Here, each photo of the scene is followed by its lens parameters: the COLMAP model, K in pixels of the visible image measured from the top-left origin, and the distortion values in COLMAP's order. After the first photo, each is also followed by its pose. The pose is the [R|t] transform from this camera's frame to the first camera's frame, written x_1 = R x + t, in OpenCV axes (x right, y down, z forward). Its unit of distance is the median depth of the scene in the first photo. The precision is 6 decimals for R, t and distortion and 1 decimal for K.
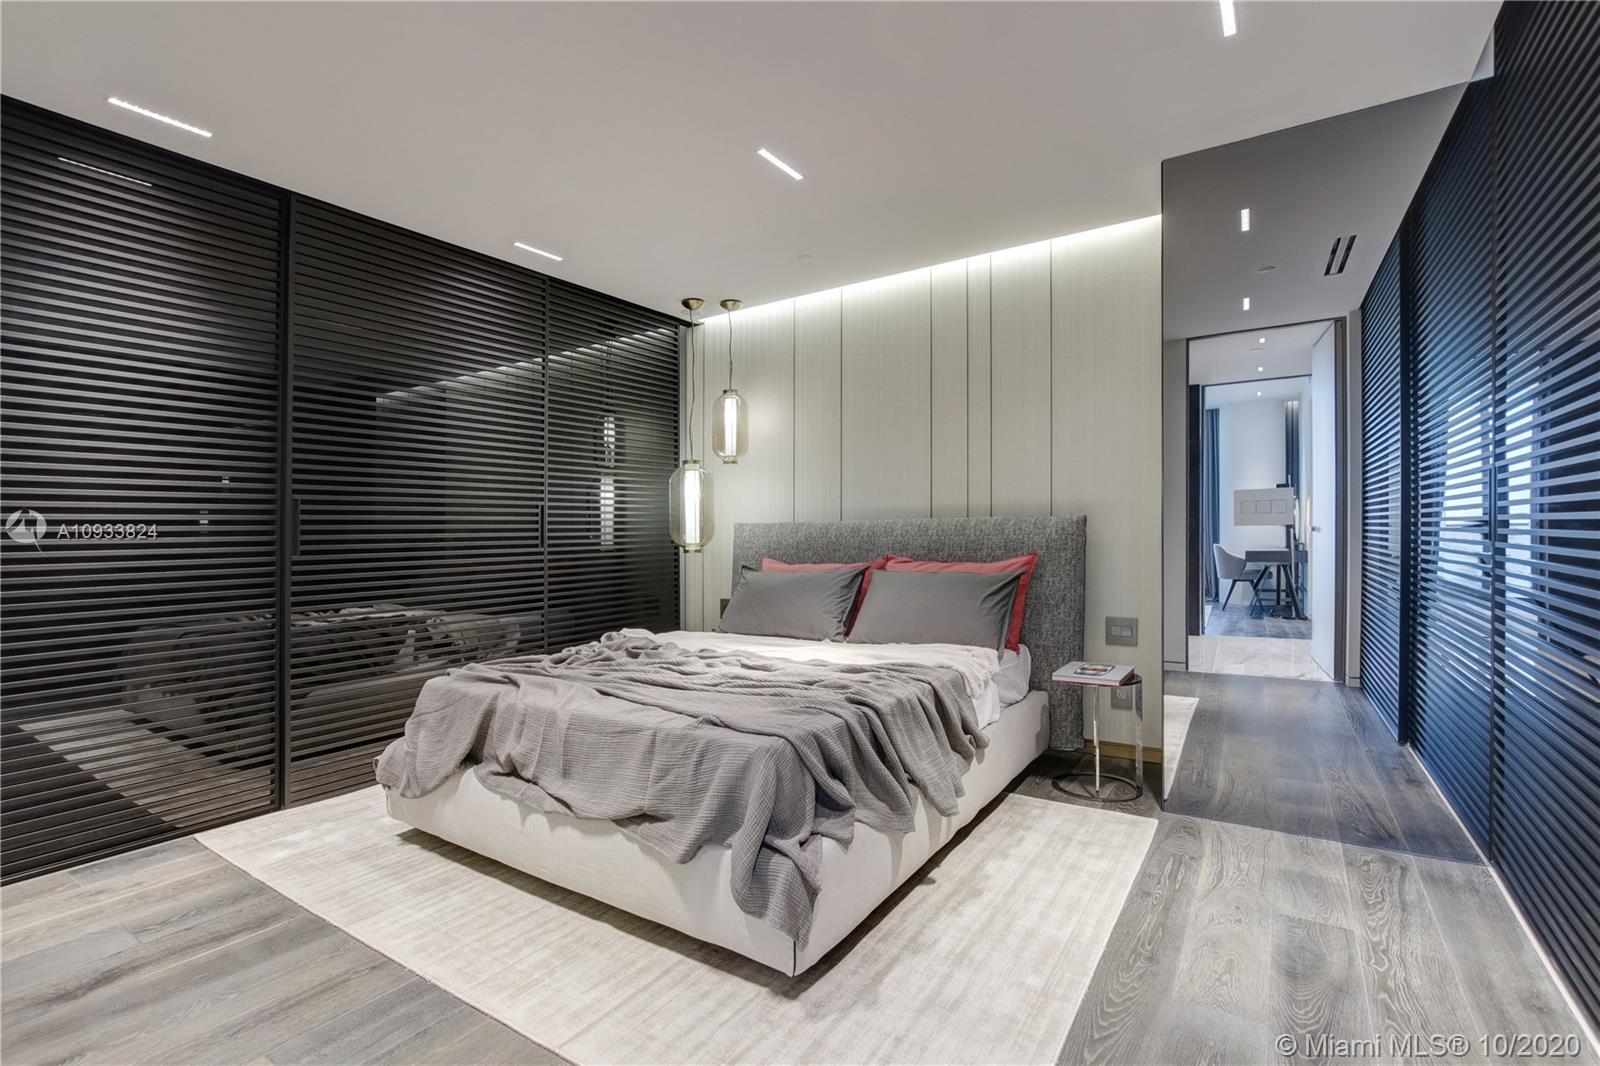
lens RADIAL K [[749.3, 0, 802.7], [0, 749.3, 536.0], [0, 0, 1]] dist [-0.008286, -0.000023]
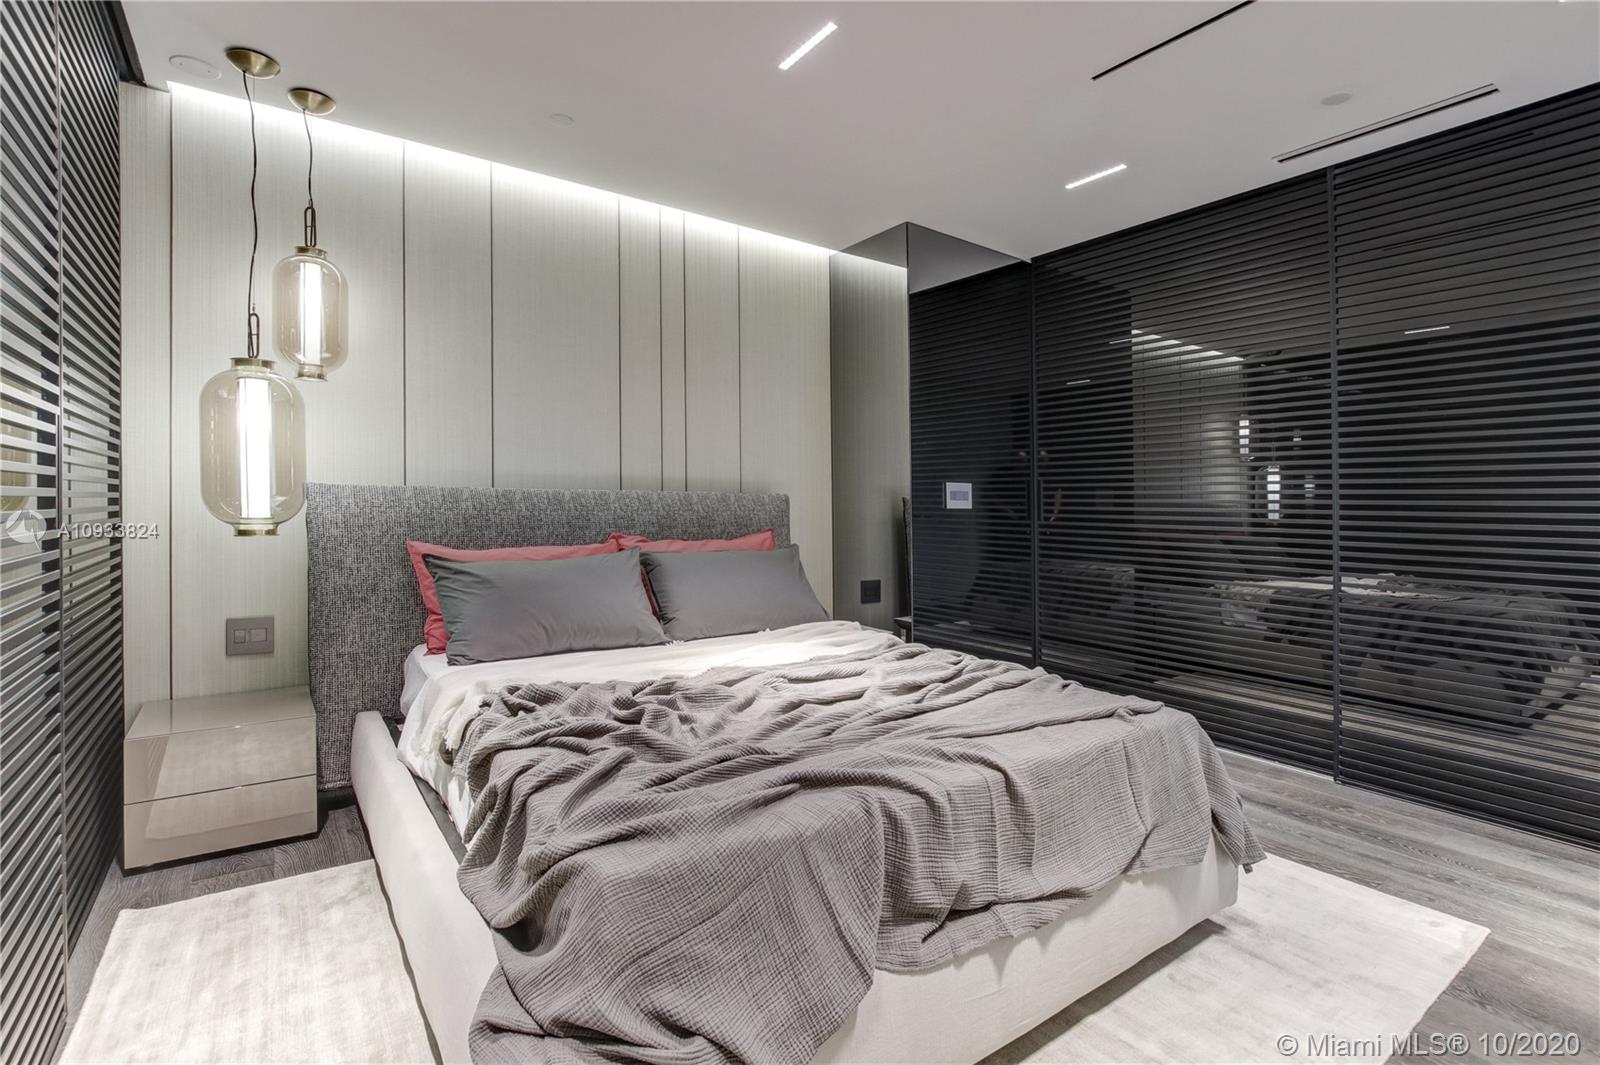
lens RADIAL K [[714.5, 0, 800.0], [0, 714.5, 532.5], [0, 0, 1]] dist [-0.003645, -0.000215]
pose [[0.381695, -0.016829, 0.924135, -0.549783], [-0.012572, 0.999647, 0.023397, 0.003816], [-0.924203, -0.020549, 0.381349, 0.527021]]
